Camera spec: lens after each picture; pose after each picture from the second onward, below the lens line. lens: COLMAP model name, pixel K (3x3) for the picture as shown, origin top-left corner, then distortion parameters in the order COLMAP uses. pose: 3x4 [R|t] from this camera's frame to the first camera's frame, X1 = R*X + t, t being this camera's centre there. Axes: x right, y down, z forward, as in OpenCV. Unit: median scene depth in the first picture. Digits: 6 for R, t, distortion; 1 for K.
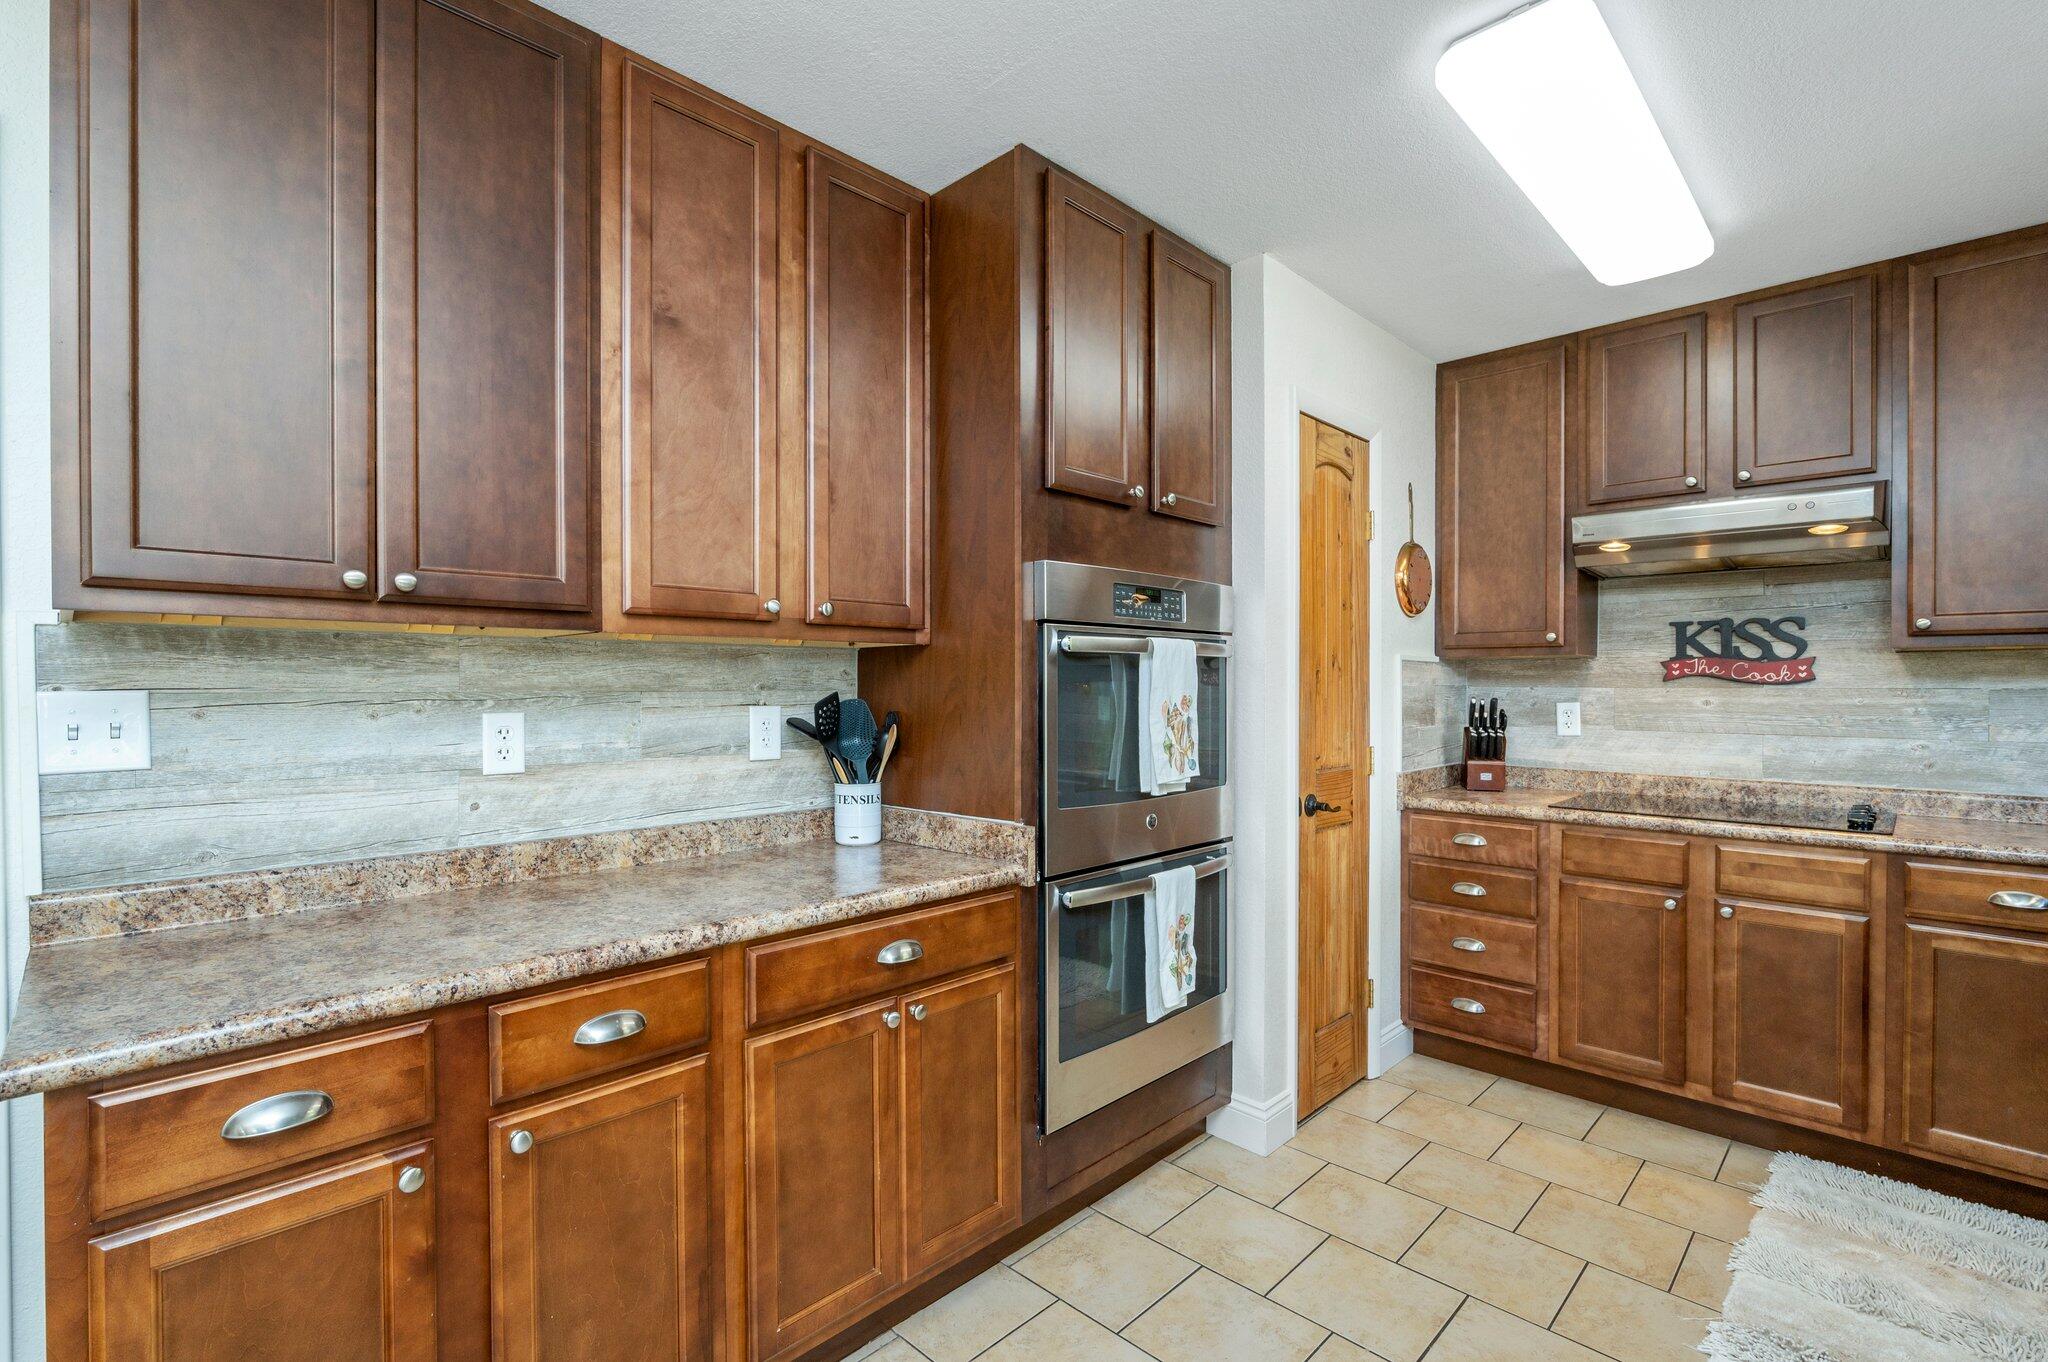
lens RADIAL K [[955.6, 0, 1031.0], [0, 955.6, 686.1], [0, 0, 1]] dist [-0.000585, 0.001970]
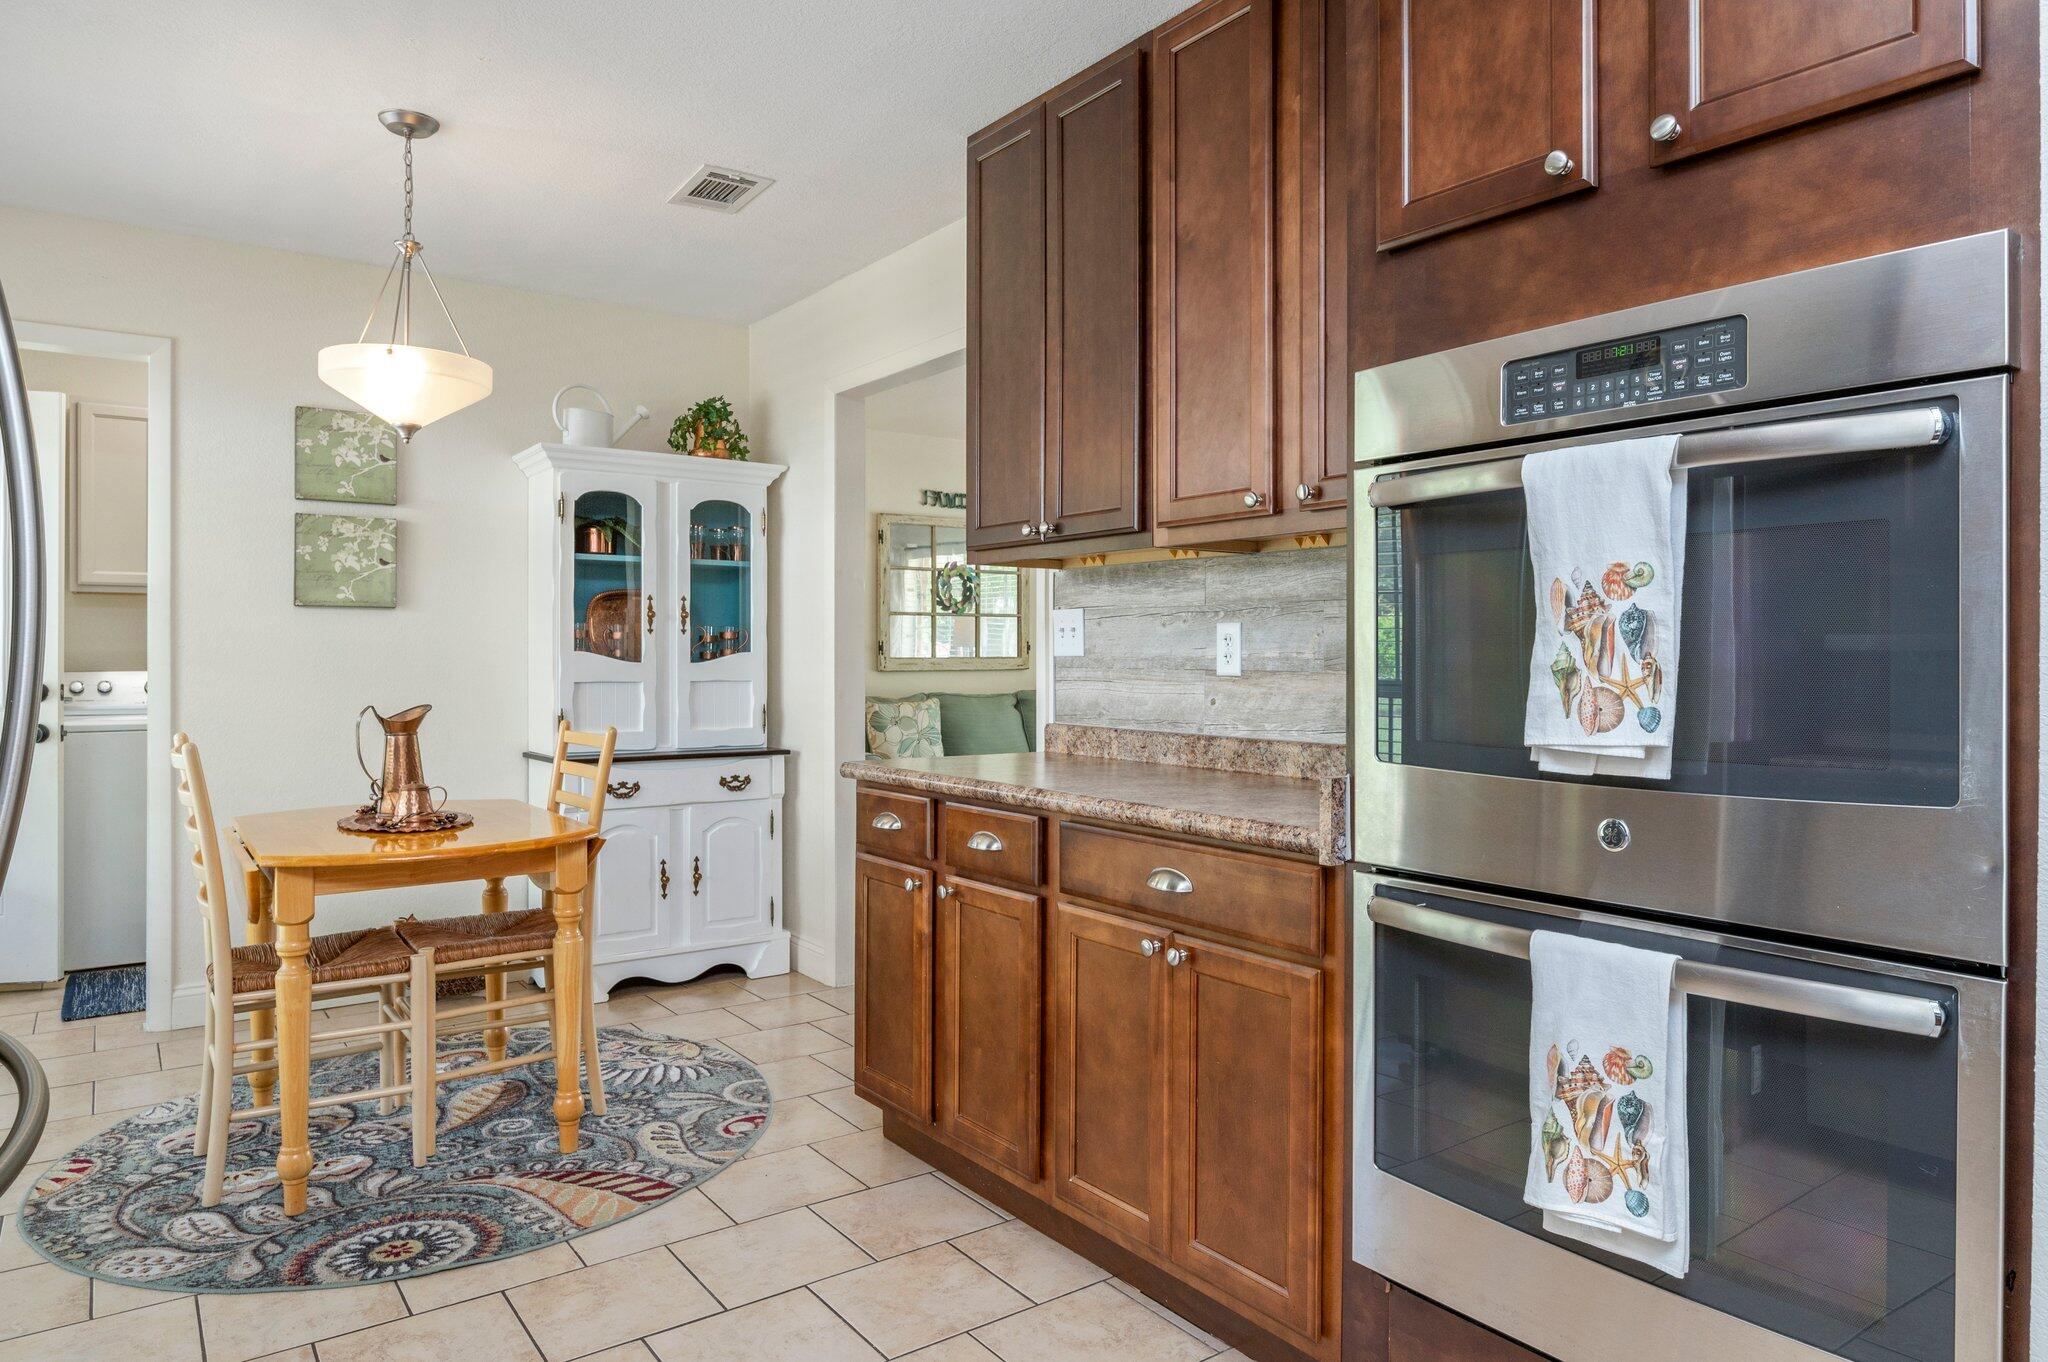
lens RADIAL K [[1392.0, 0, 1146.5], [0, 1392.0, 657.7], [0, 0, 1]] dist [-0.010737, -0.005849]
pose [[-0.163521, -0.003633, -0.986533, 0.860253], [-0.001799, 0.999993, -0.003384, 0.058402], [0.986538, 0.001222, -0.163527, 0.903956]]
